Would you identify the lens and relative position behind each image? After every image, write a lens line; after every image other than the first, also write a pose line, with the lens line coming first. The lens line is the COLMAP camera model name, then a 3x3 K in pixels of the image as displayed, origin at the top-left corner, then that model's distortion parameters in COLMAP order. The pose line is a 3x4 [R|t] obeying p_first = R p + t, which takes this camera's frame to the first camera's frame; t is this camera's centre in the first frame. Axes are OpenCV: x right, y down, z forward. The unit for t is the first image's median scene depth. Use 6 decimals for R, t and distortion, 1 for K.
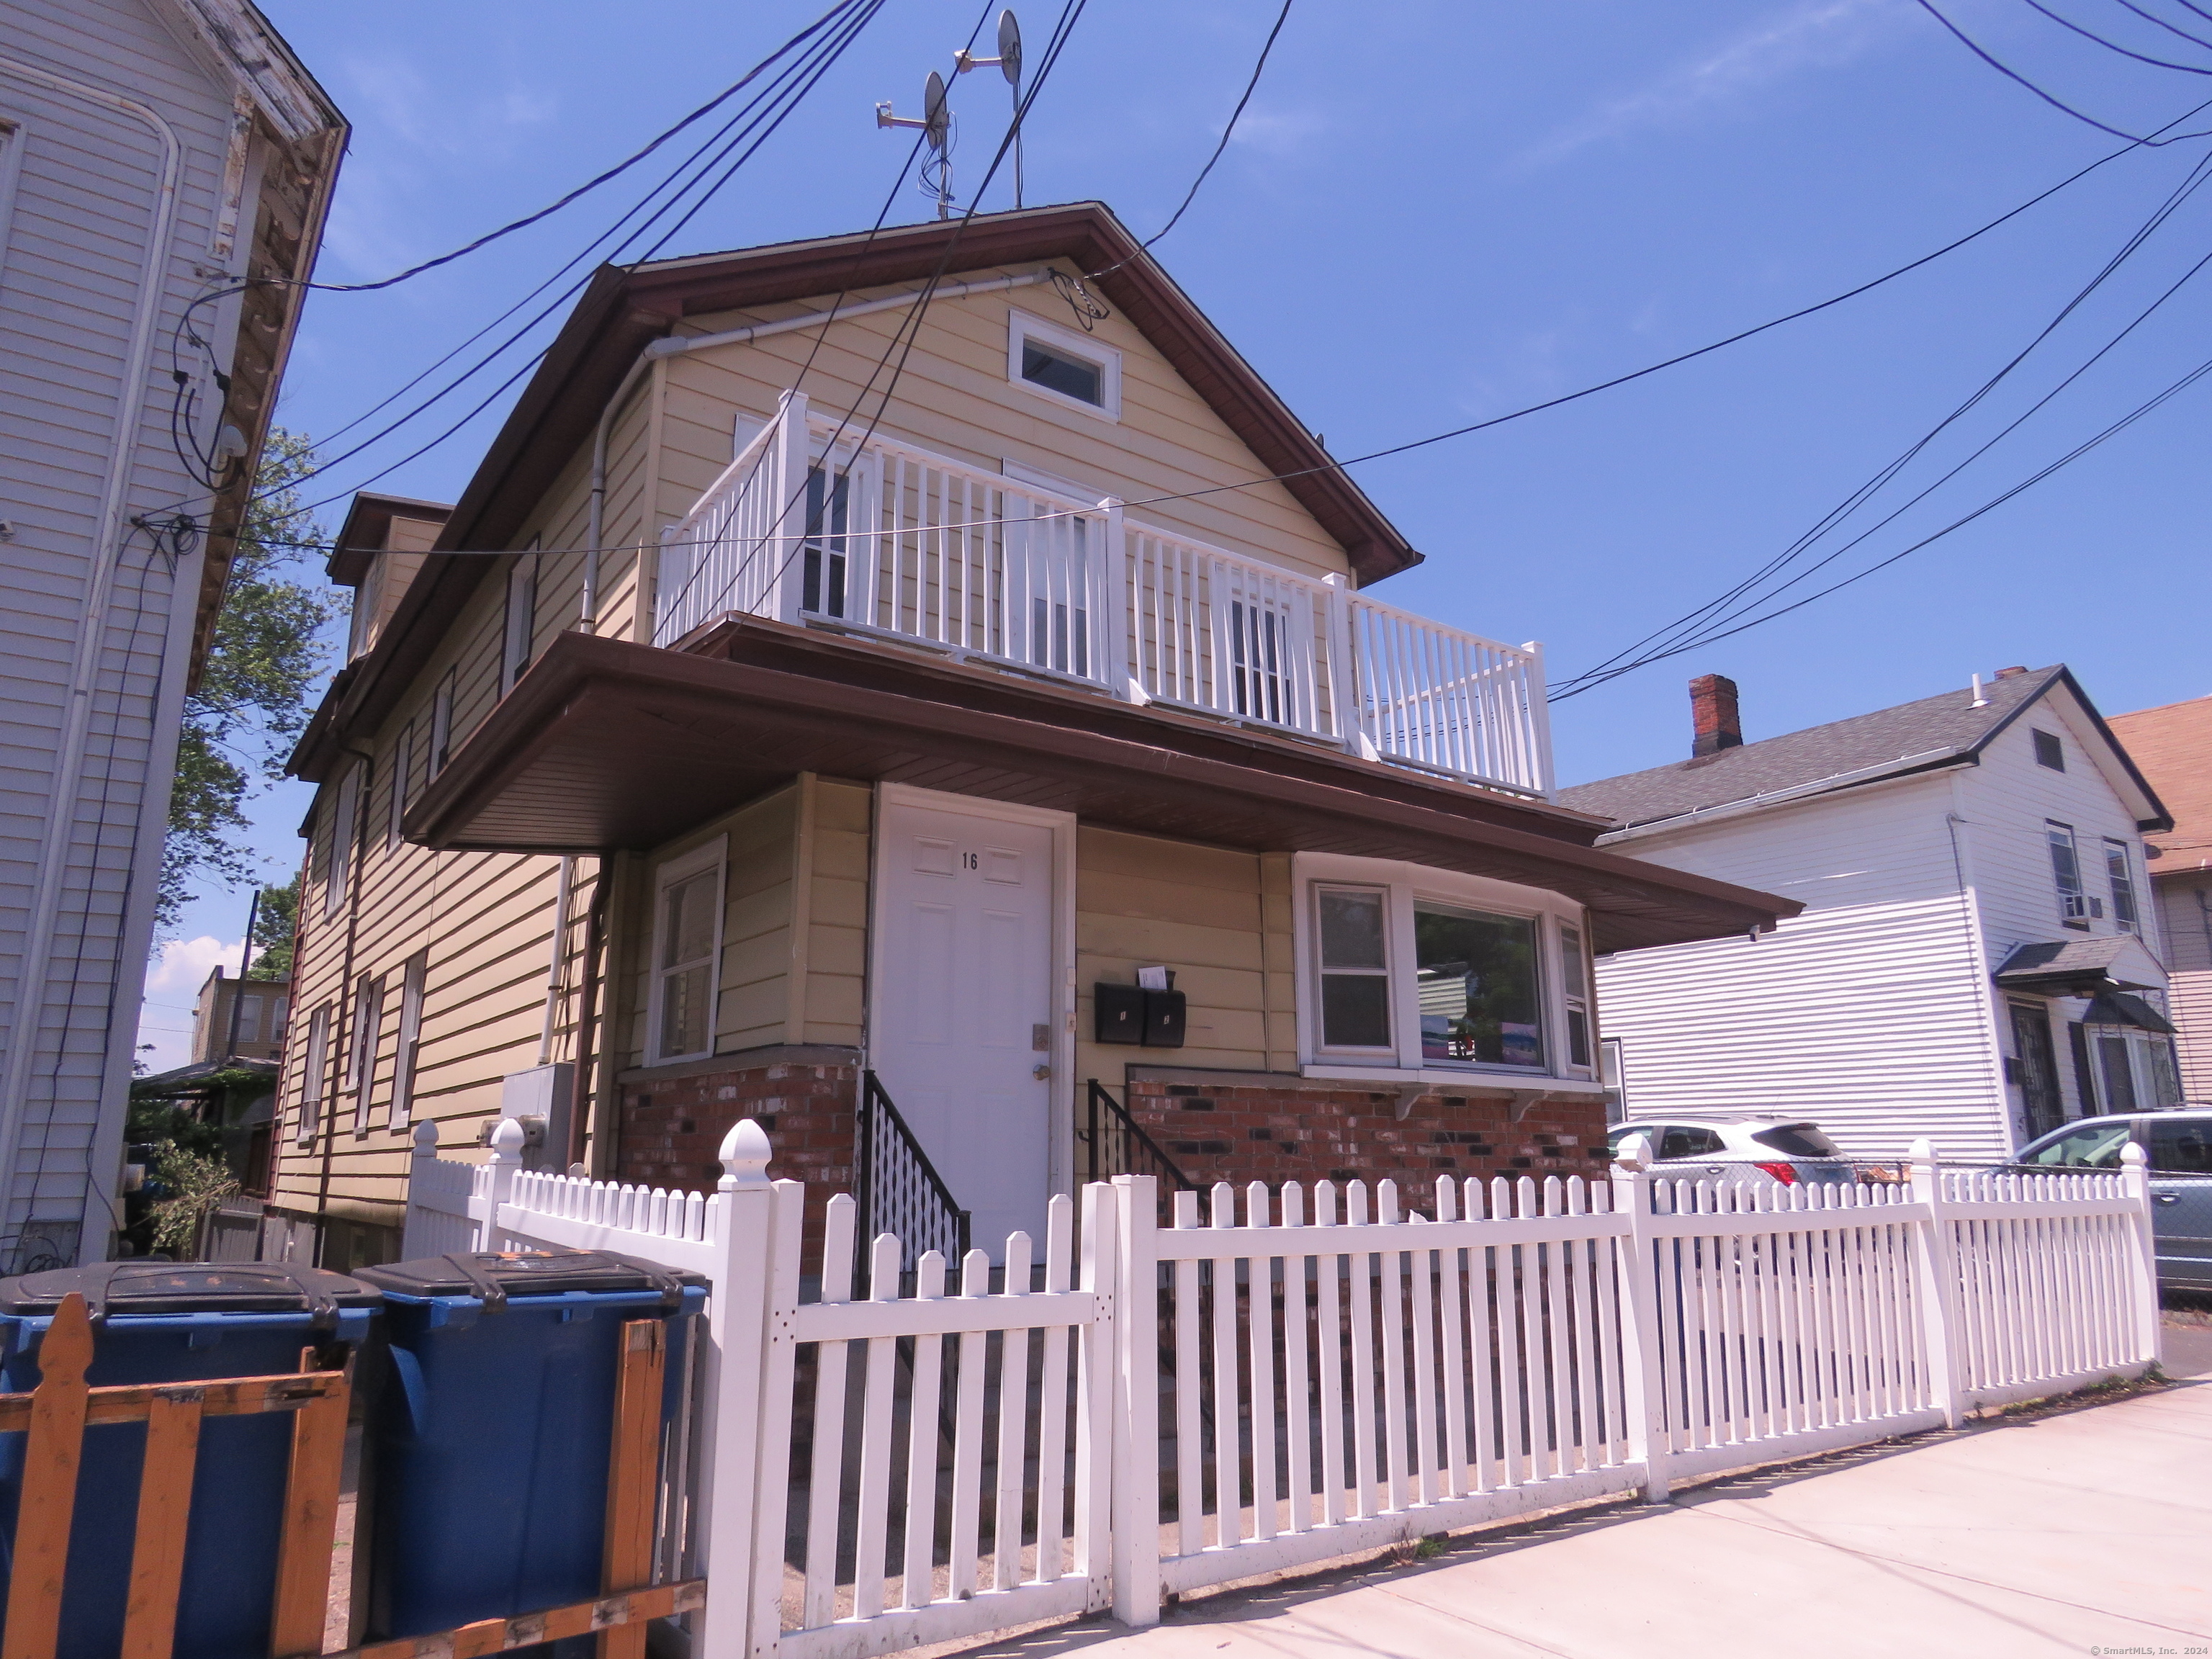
lens RADIAL K [[1412.9, 0, 1107.2], [0, 1412.9, 824.4], [0, 0, 1]] dist [-0.038265, 0.015725]
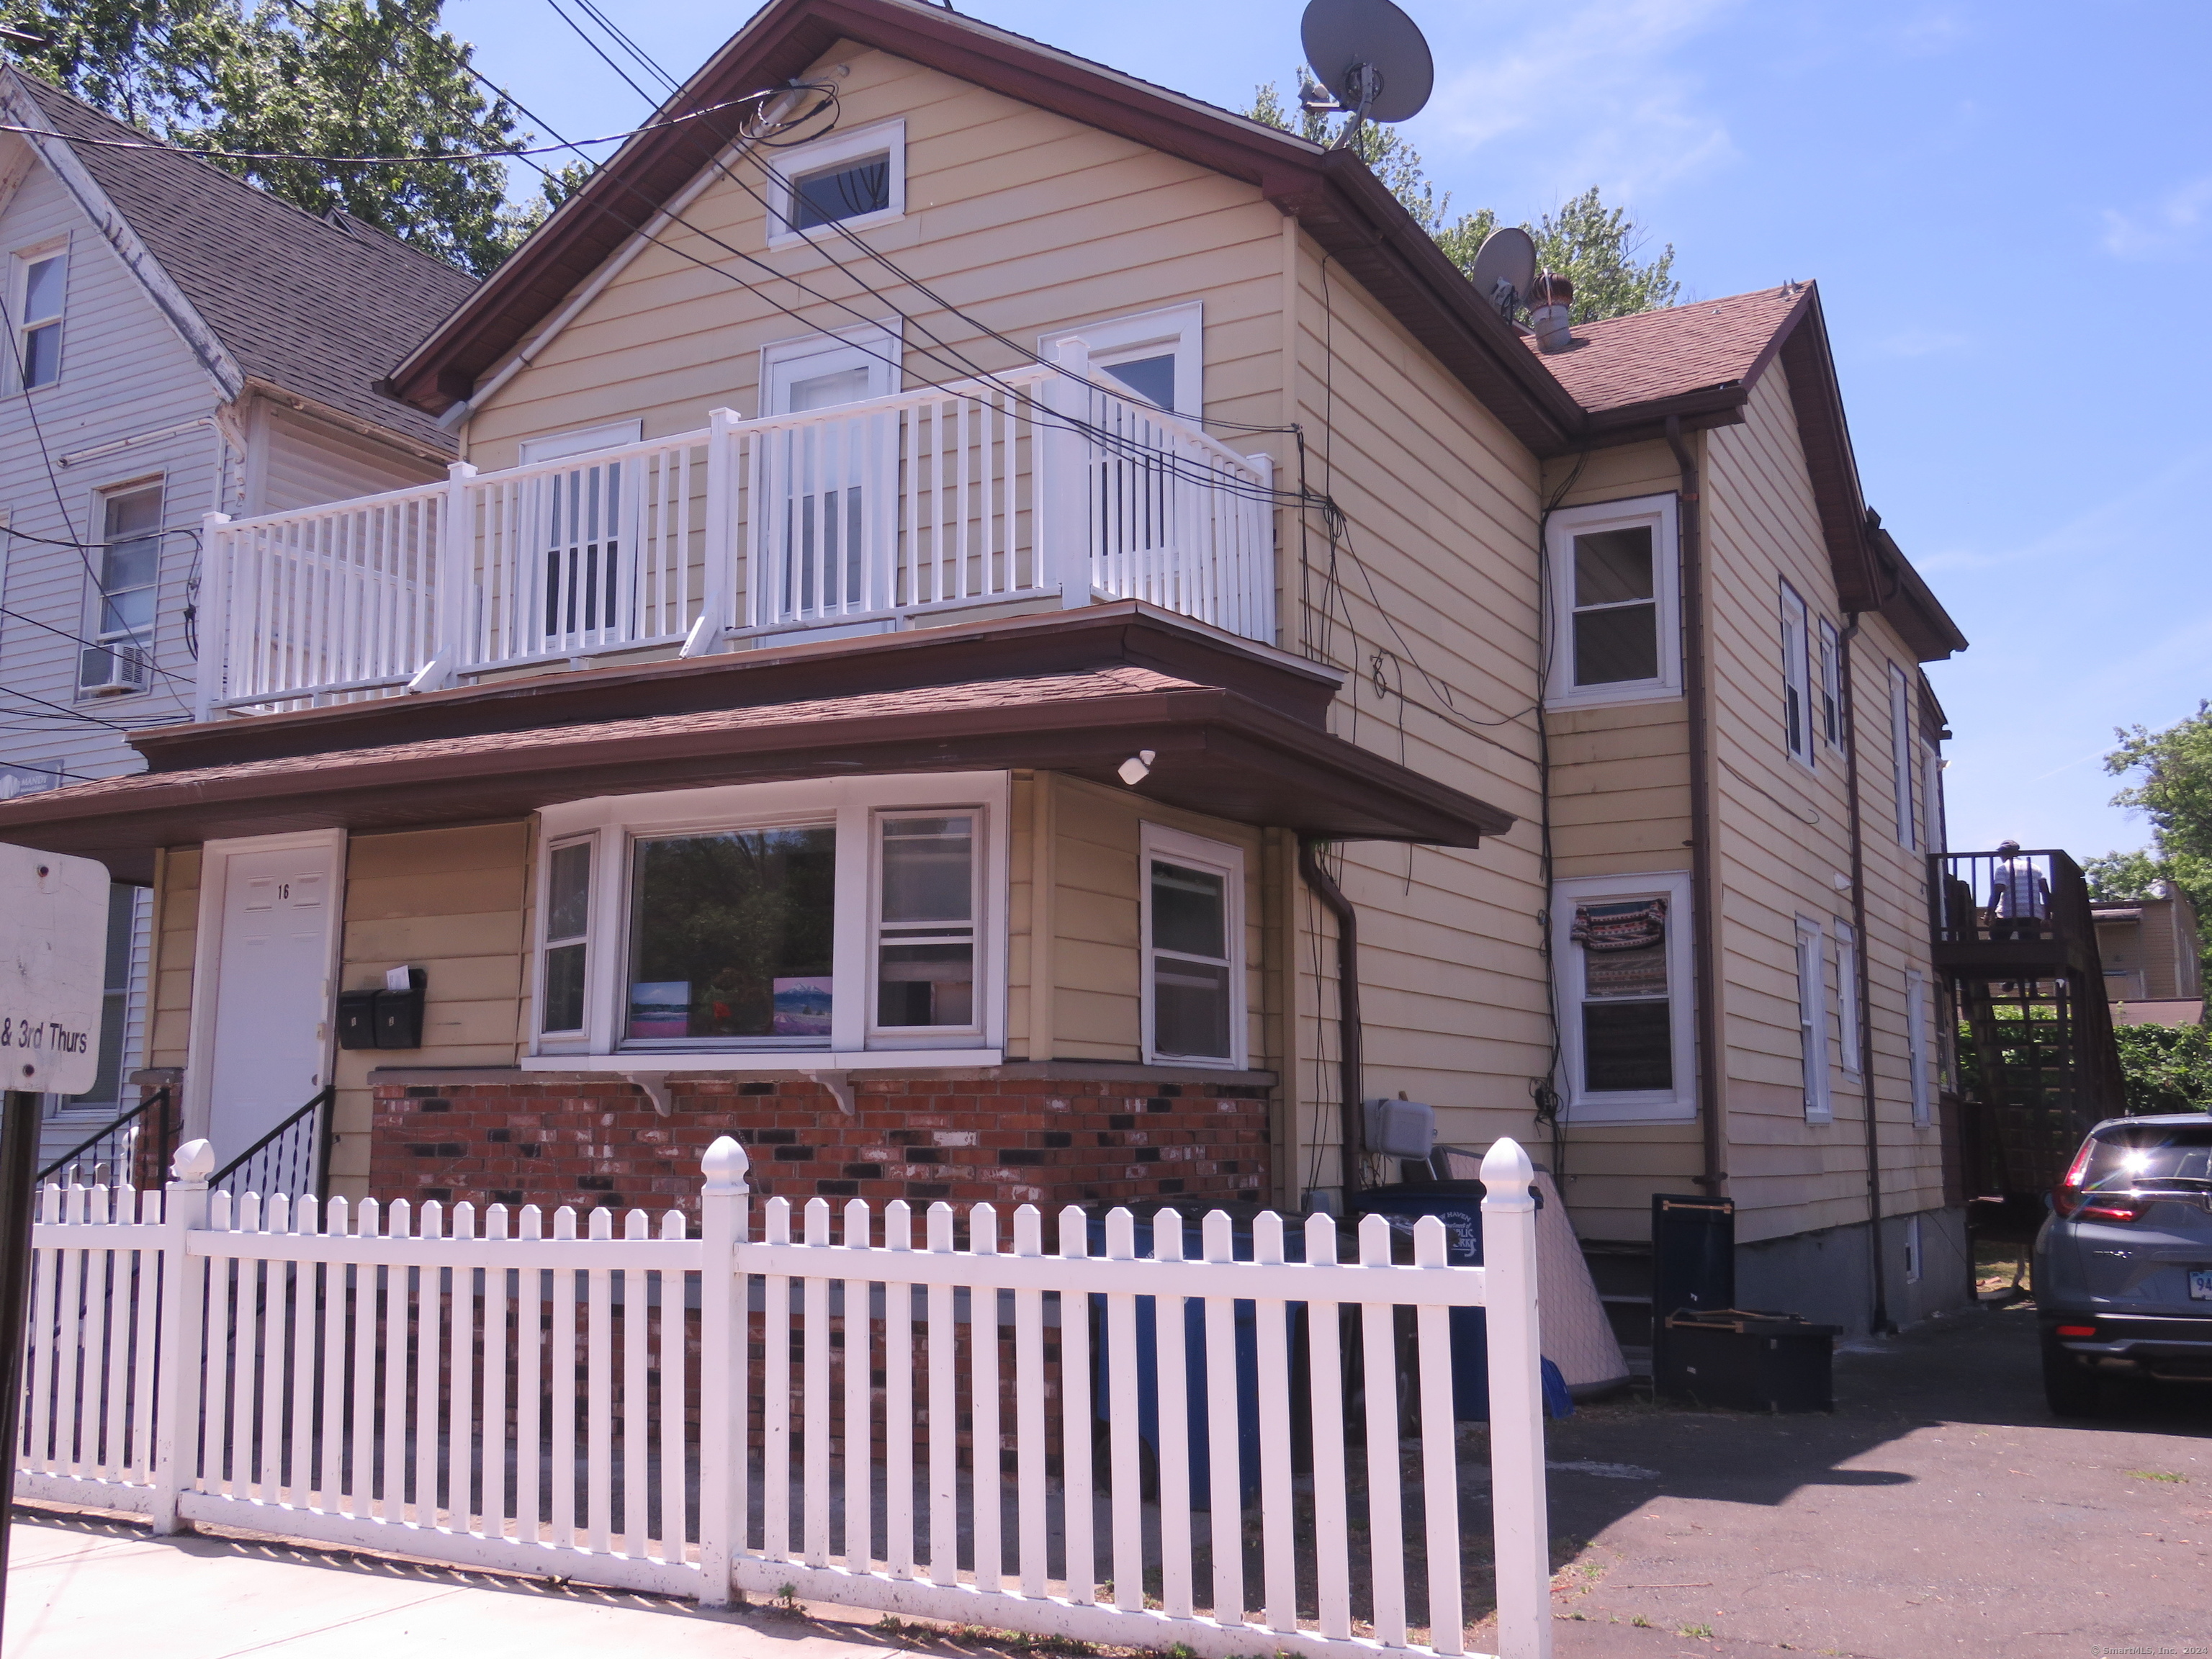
lens RADIAL K [[2077.3, 0, 1104.2], [0, 2077.3, 837.2], [0, 0, 1]] dist [-0.035650, 0.000000]
pose [[0.439293, -0.132553, -0.888511, 1.433549], [0.210117, 0.976781, -0.041837, 0.164373], [0.873426, -0.168313, 0.456944, 0.740061]]
